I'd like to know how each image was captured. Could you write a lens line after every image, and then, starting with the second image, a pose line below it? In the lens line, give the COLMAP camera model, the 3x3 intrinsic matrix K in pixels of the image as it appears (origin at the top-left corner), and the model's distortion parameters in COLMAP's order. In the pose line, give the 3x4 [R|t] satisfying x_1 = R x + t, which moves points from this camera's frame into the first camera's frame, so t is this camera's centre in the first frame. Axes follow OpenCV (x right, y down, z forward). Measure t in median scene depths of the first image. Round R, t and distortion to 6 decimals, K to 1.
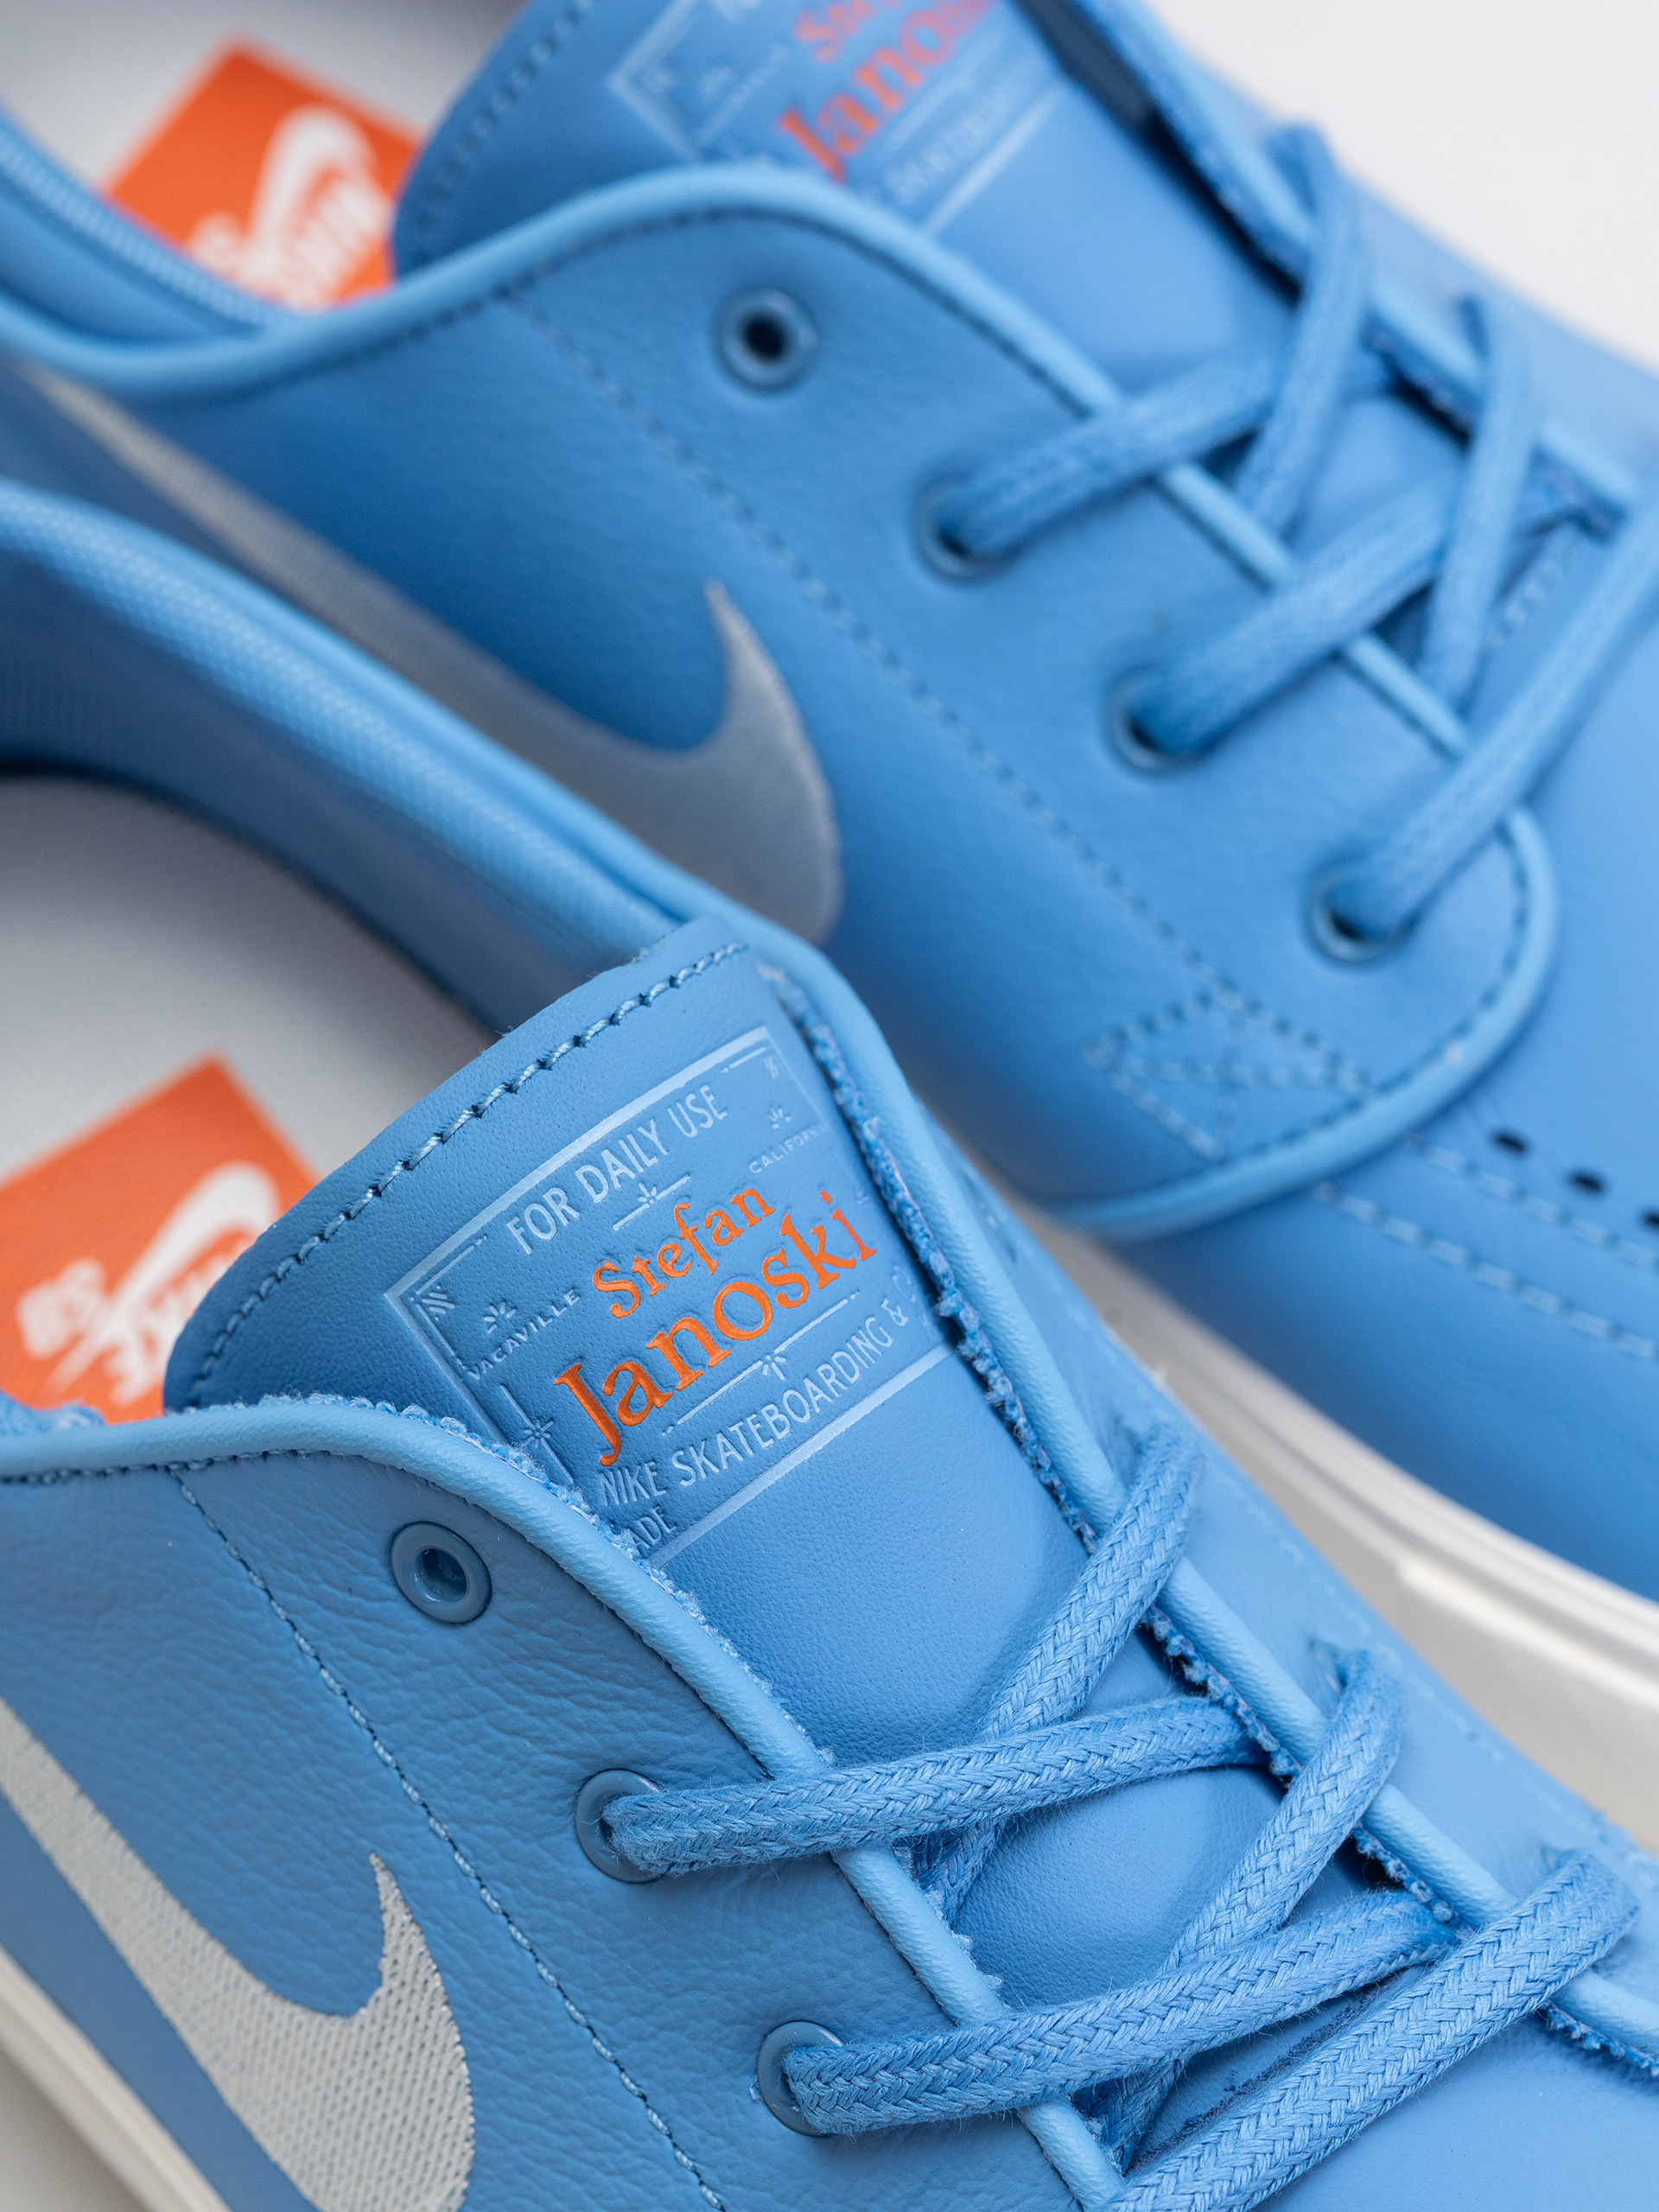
lens RADIAL K [[5268.1, 0, 829.8], [0, 5268.1, 1111.2], [0, 0, 1]] dist [-0.058913, 0.000000]
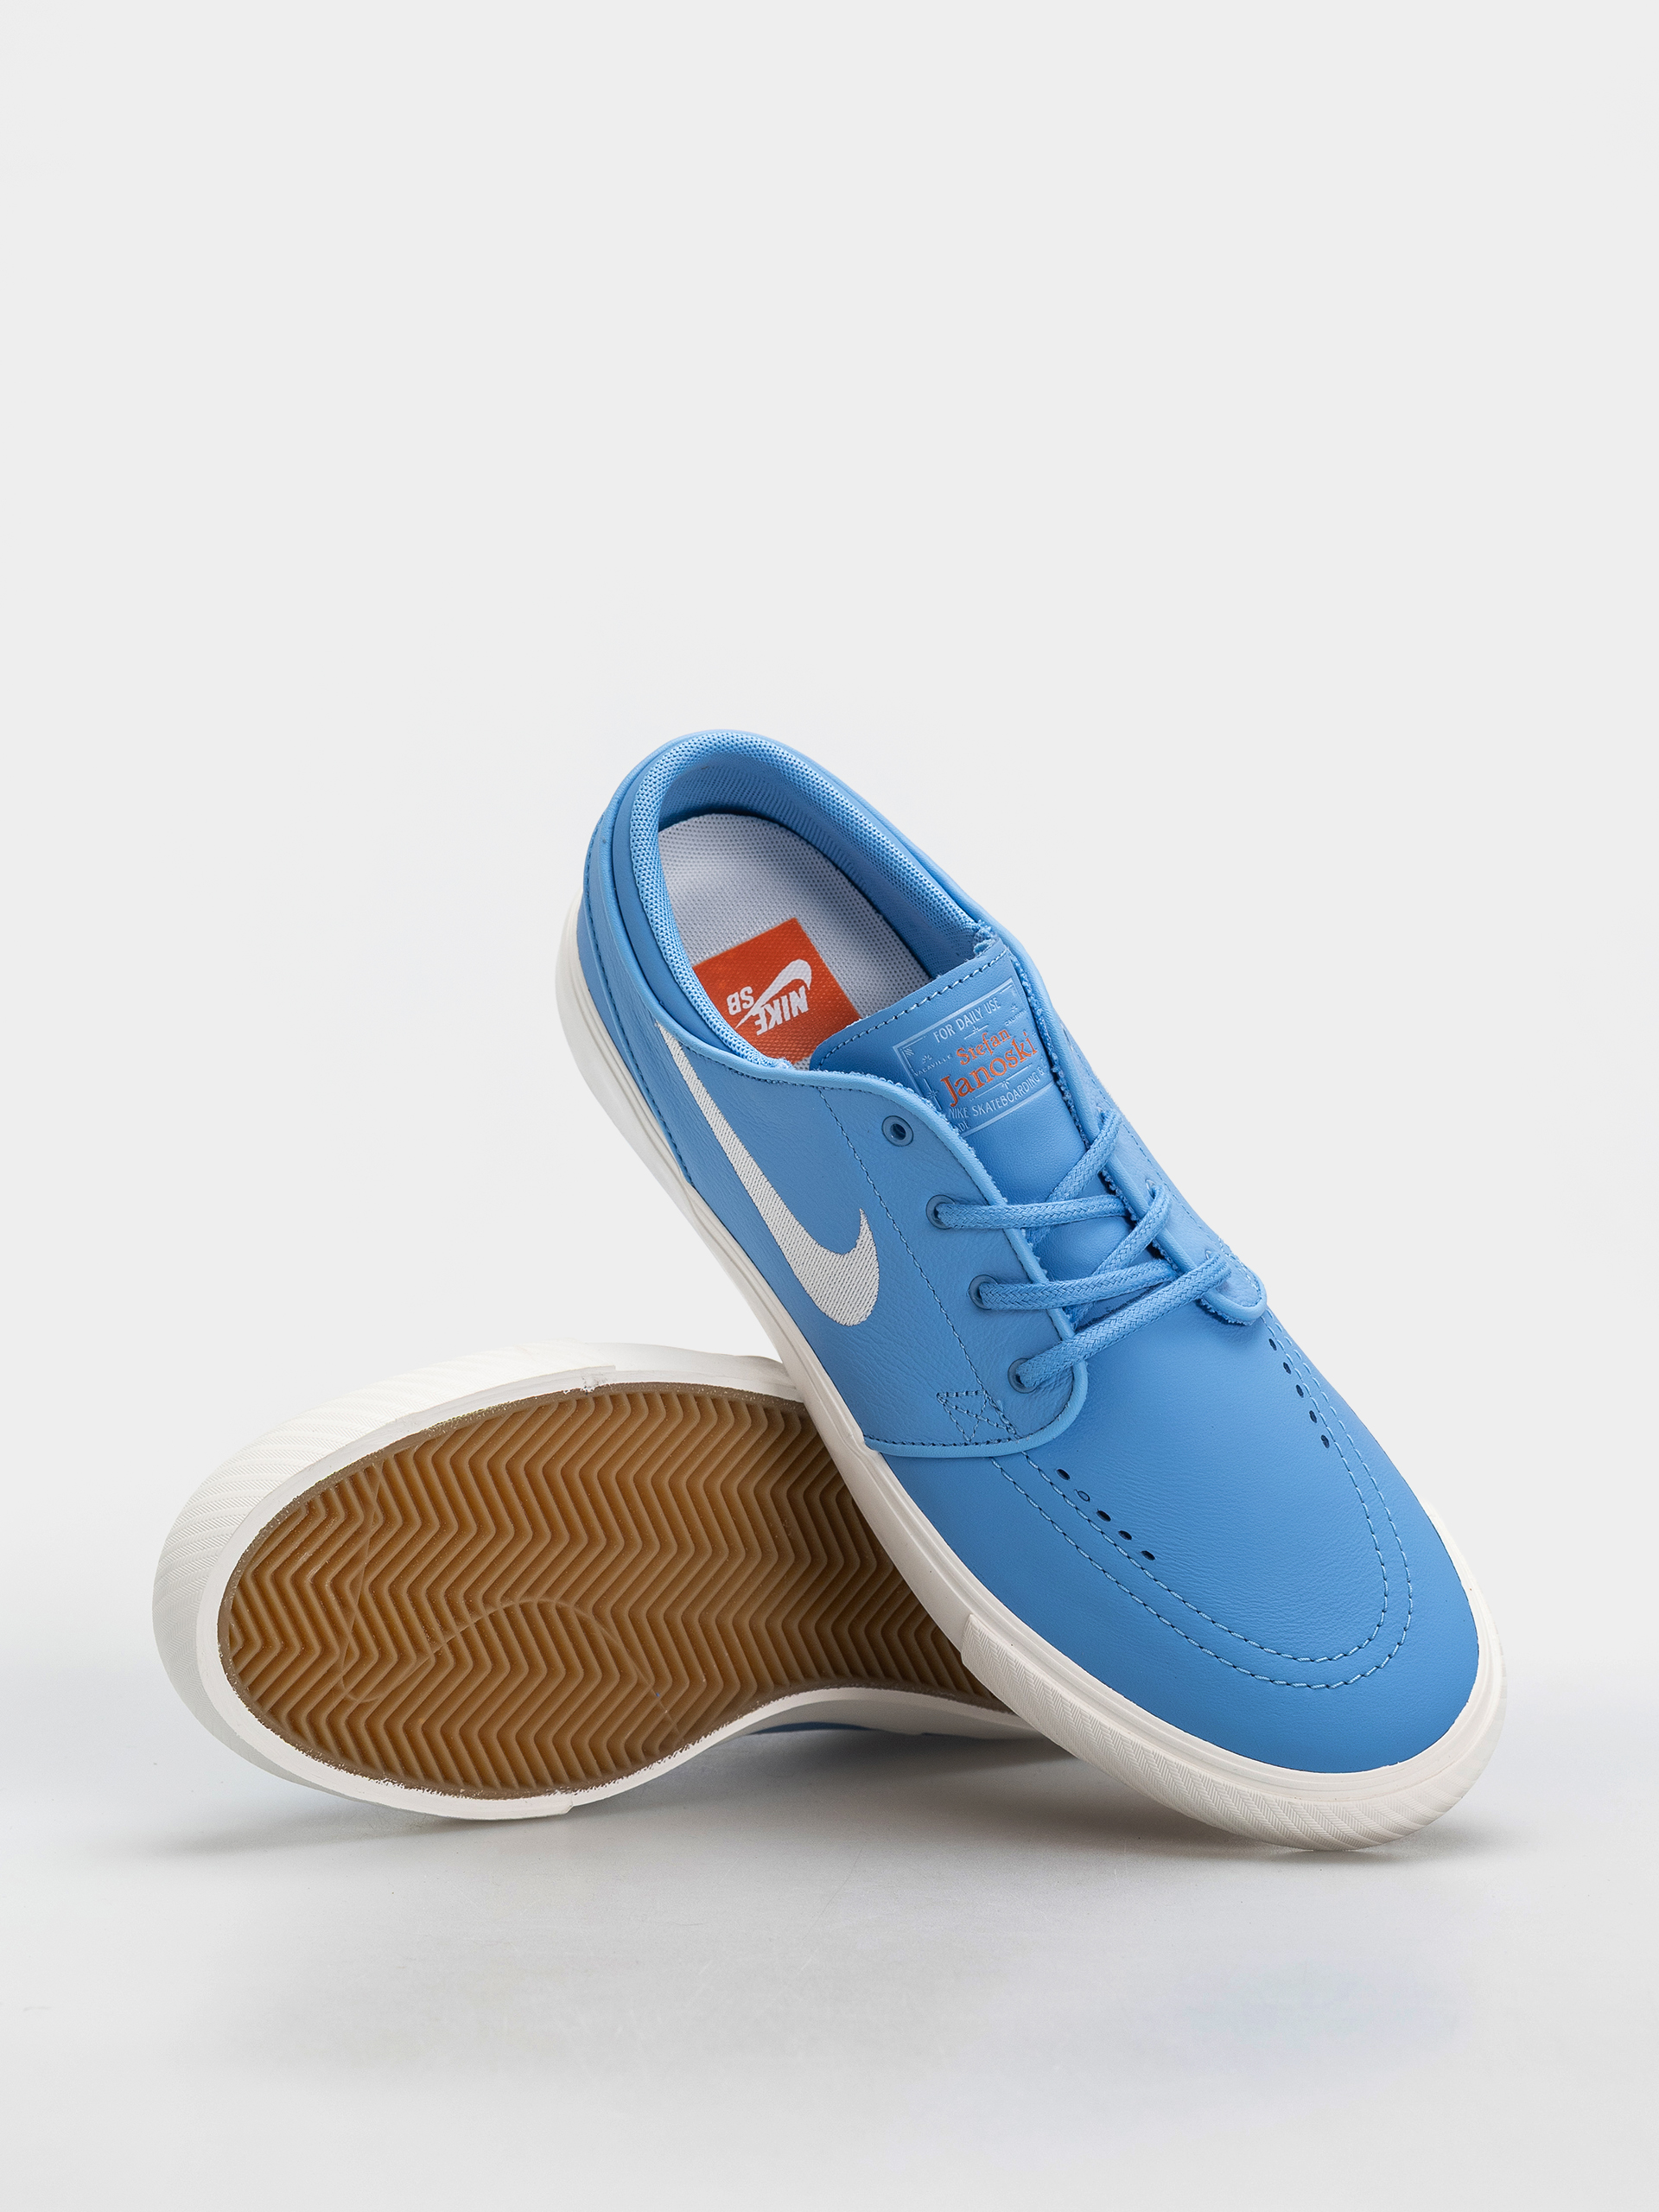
lens RADIAL K [[5268.1, 0, 829.8], [0, 5268.1, 1103.3], [0, 0, 1]] dist [-0.058913, 0.000000]
pose [[0.990021, 0.134883, 0.040810, -0.258216], [-0.139030, 0.982168, 0.126560, -0.352124], [-0.023012, -0.130971, 0.991119, -2.354611]]
